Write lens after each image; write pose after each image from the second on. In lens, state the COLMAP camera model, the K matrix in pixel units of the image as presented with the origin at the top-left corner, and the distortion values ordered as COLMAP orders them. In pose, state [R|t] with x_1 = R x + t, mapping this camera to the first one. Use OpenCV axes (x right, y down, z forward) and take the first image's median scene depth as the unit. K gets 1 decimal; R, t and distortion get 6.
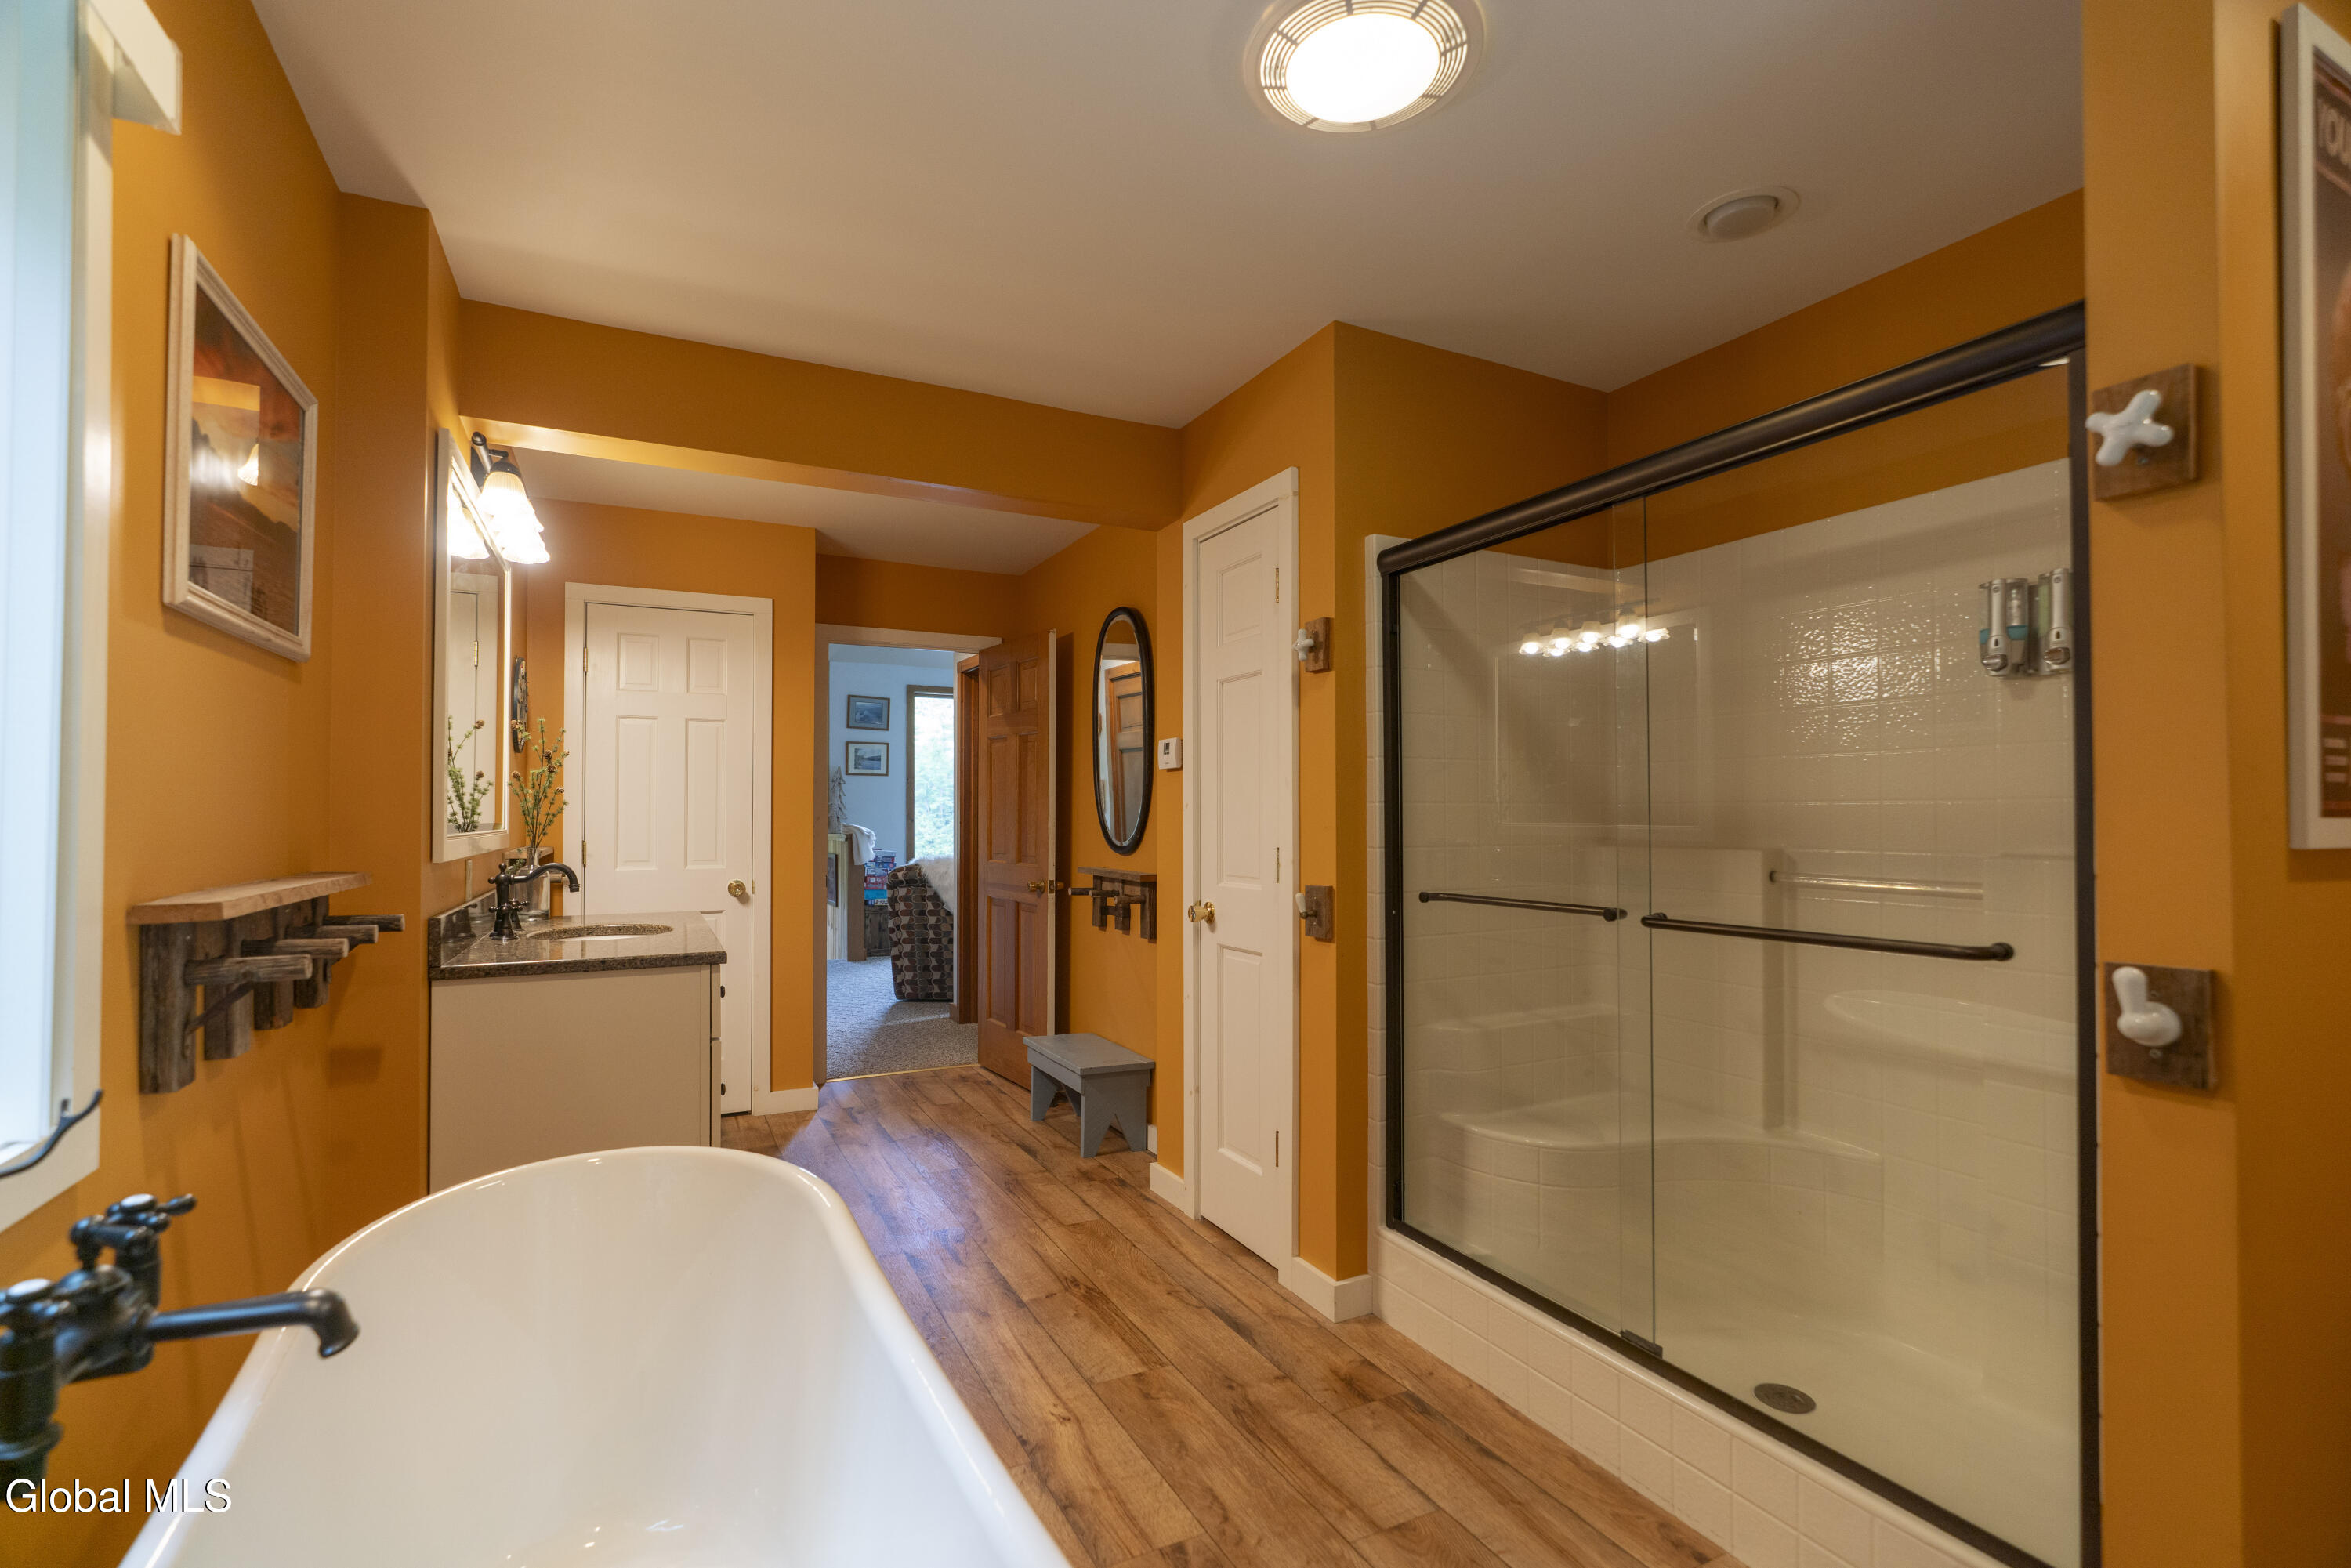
lens RADIAL K [[1051.3, 0, 1173.9], [0, 1051.3, 802.9], [0, 0, 1]] dist [0.000488, 0.001763]
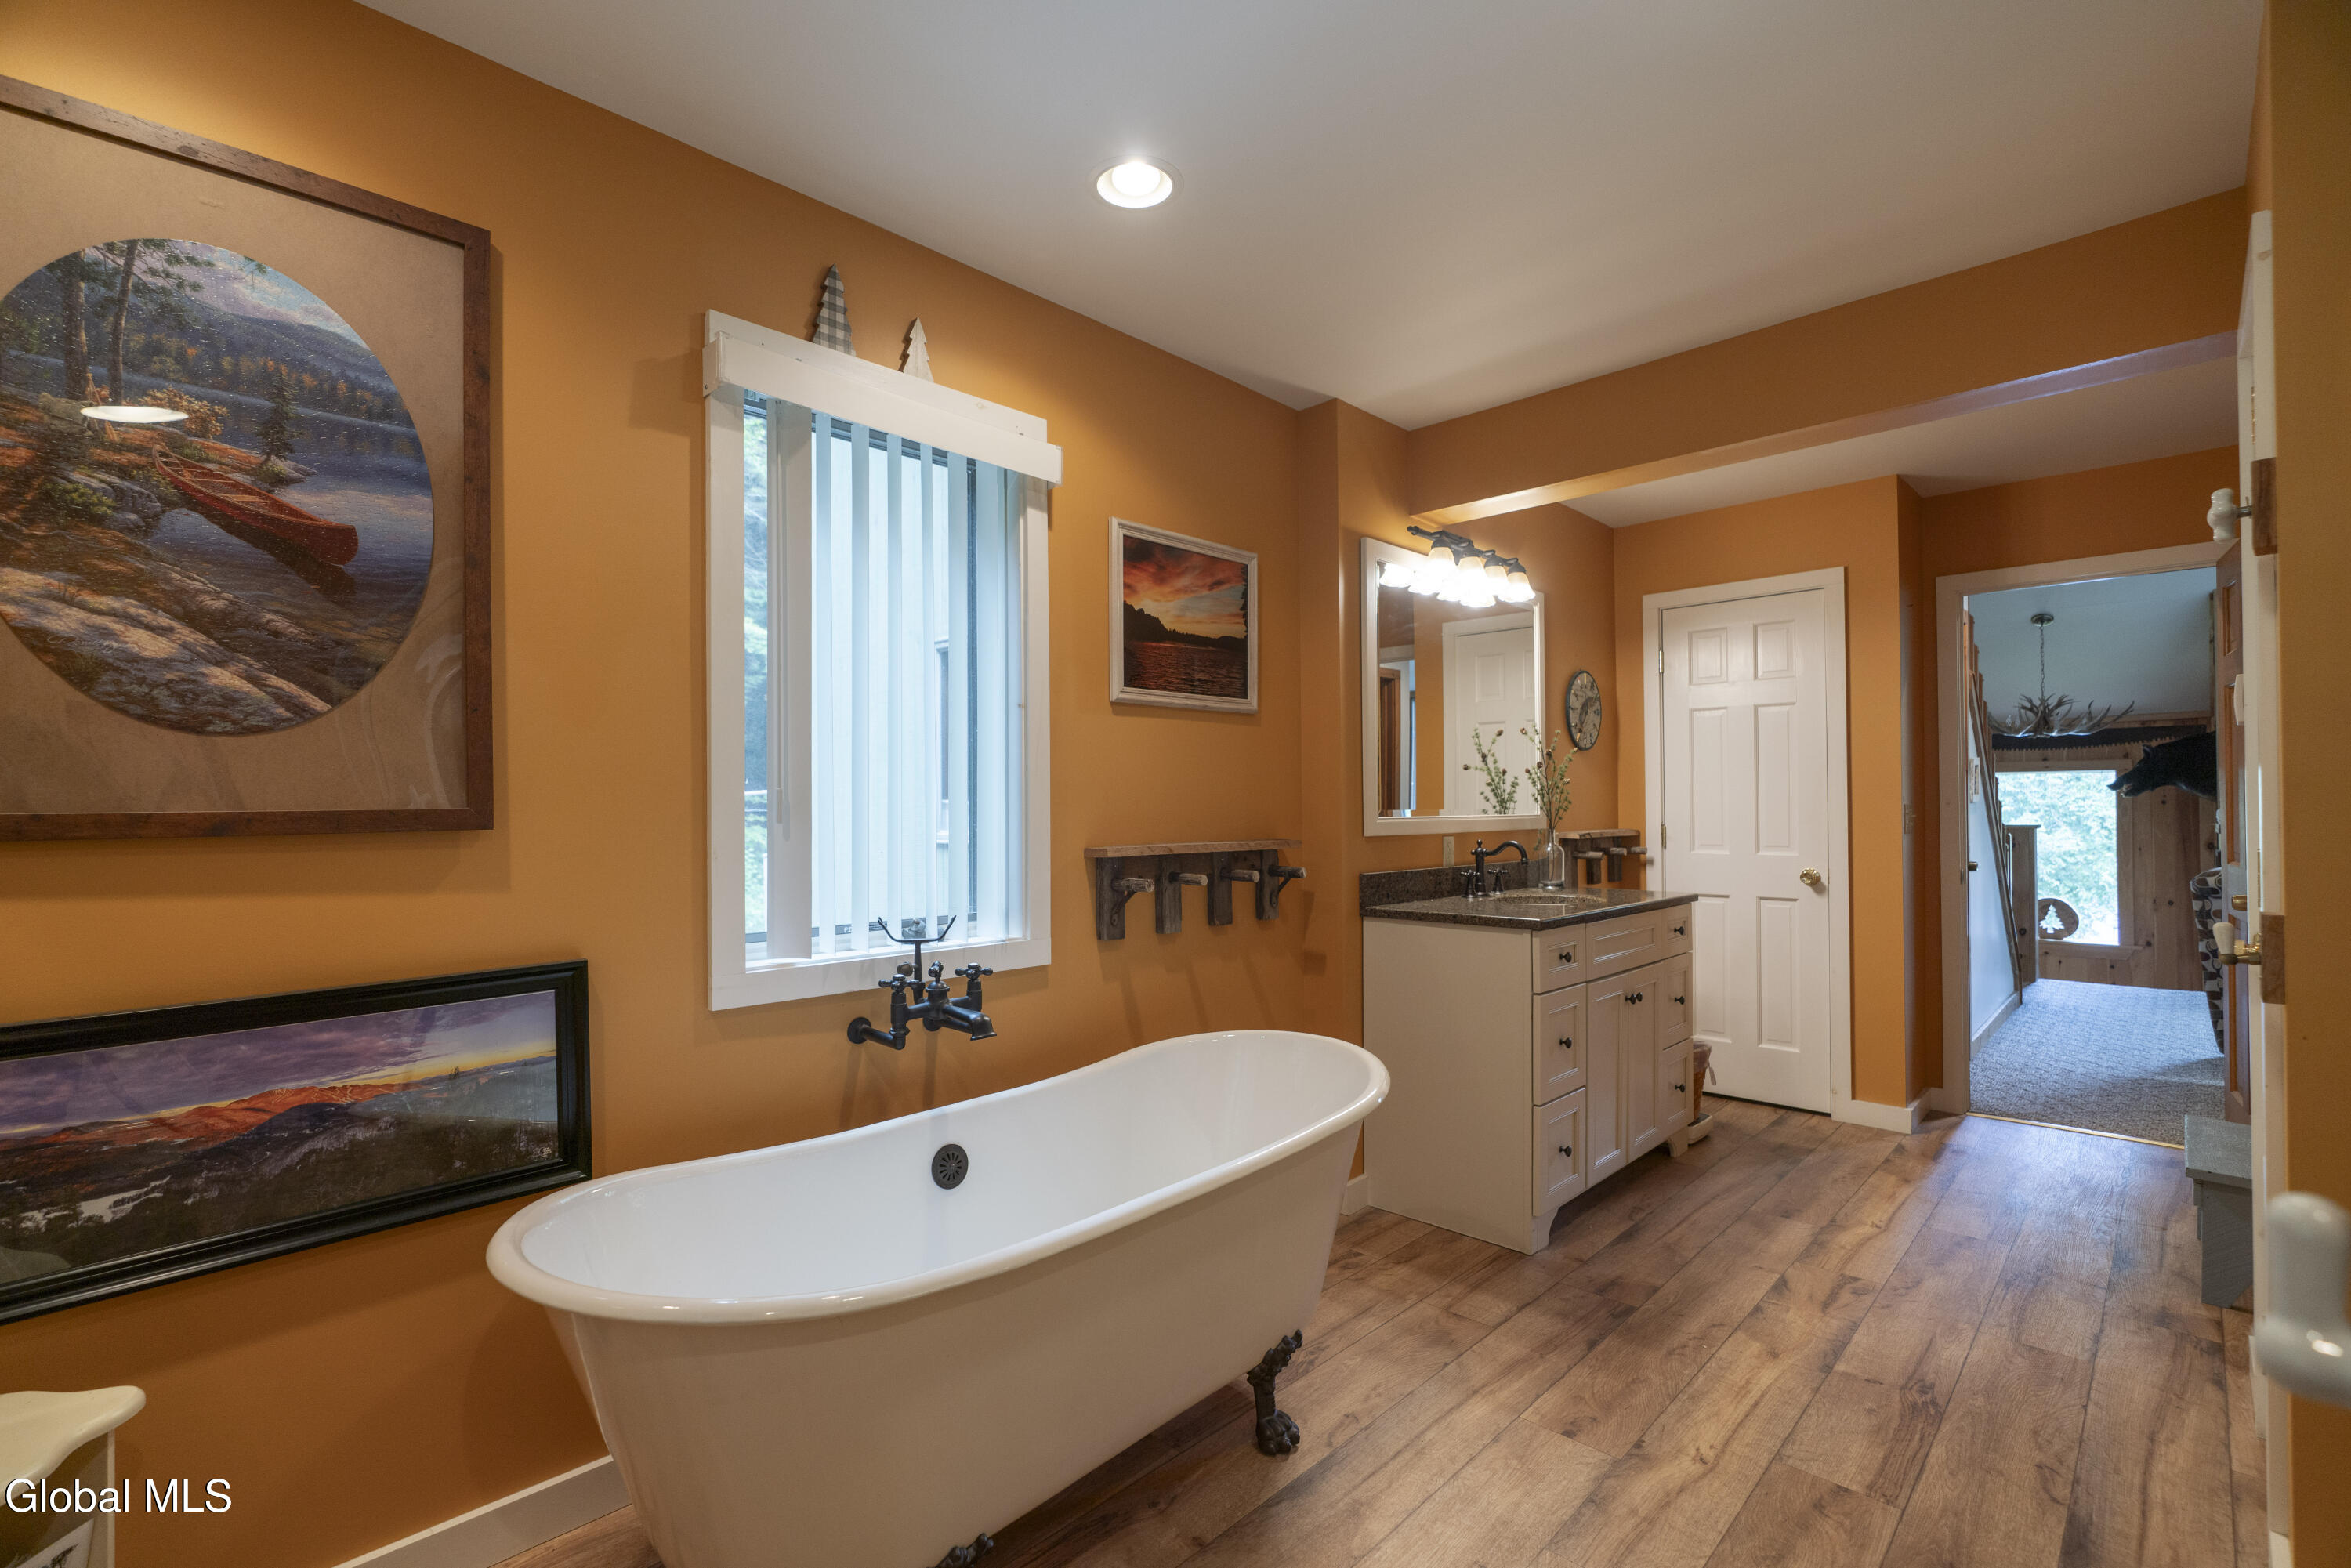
lens RADIAL K [[1051.3, 0, 1164.9], [0, 1051.3, 800.4], [0, 0, 1]] dist [0.000488, 0.001763]
pose [[0.318792, -0.010150, -0.947770, 0.555433], [0.019134, 0.999808, -0.004271, 0.007406], [0.947632, -0.016773, 0.318925, 0.247668]]
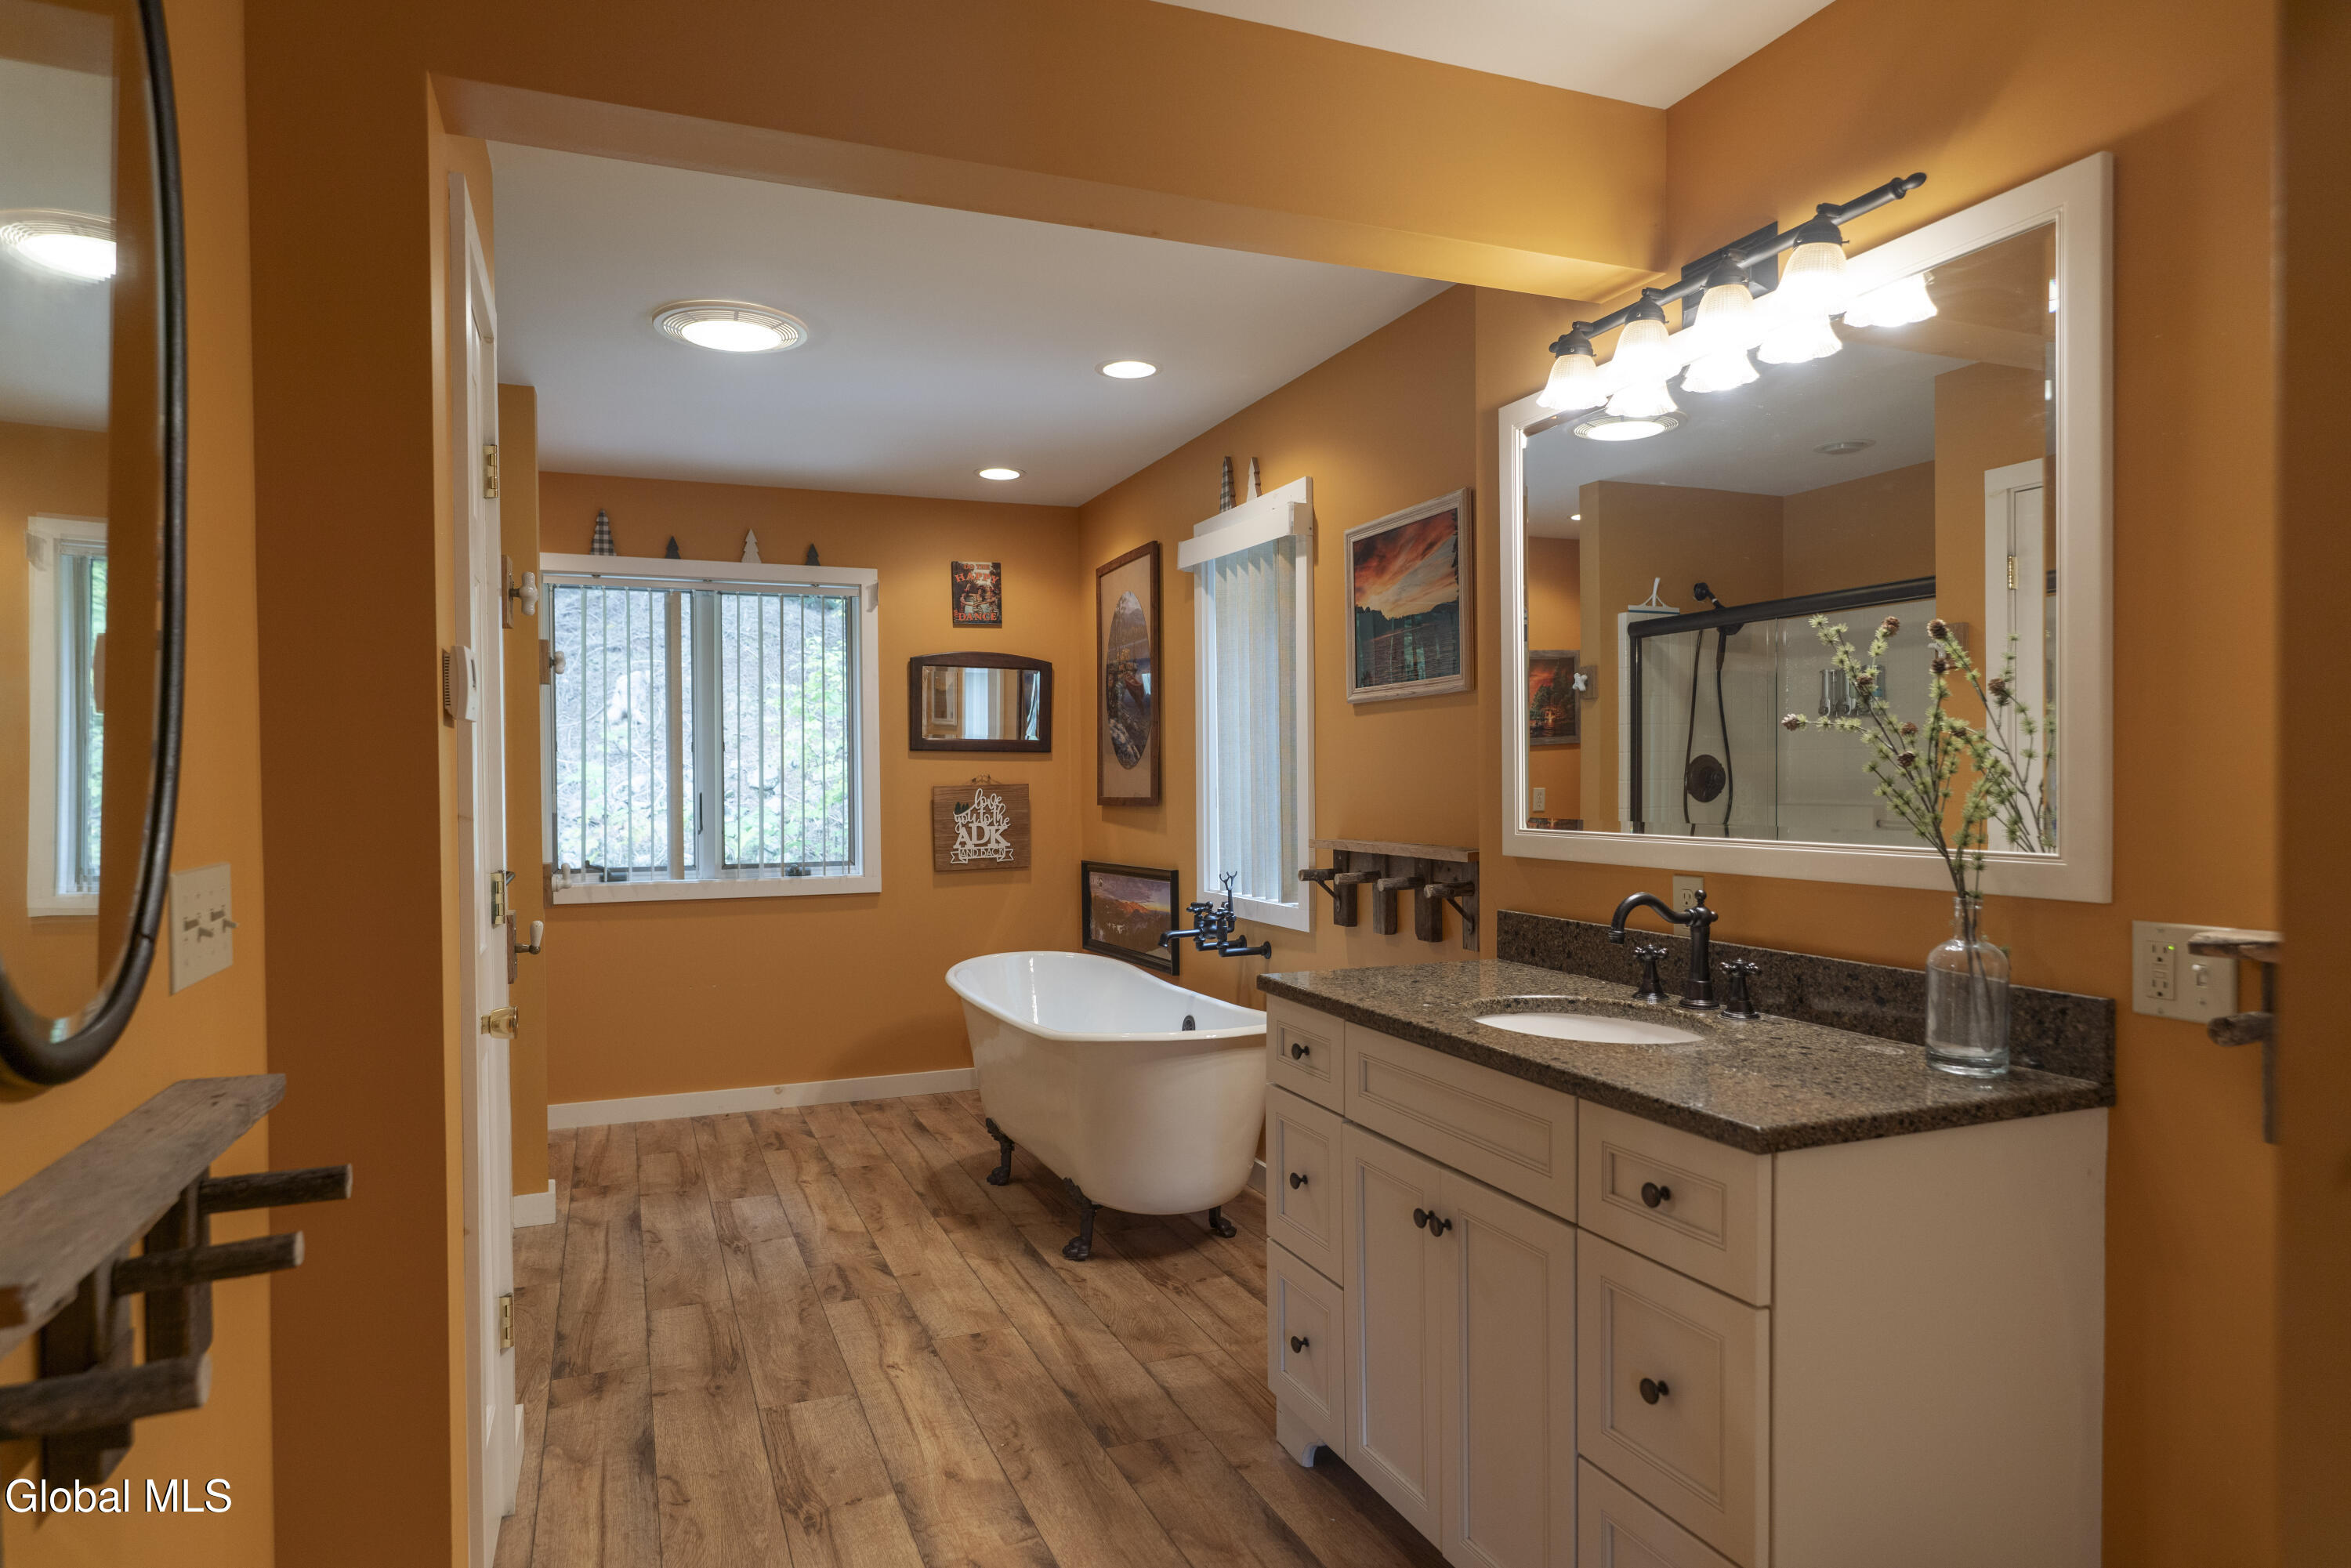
lens RADIAL K [[1380.8, 0, 1167.0], [0, 1380.8, 782.7], [0, 0, 1]] dist [-0.001891, 0.005507]
pose [[-0.995825, 0.008418, 0.090891, -0.466603], [0.007492, 0.999917, -0.010518, 0.000887], [-0.090972, -0.009793, -0.995805, 2.149821]]
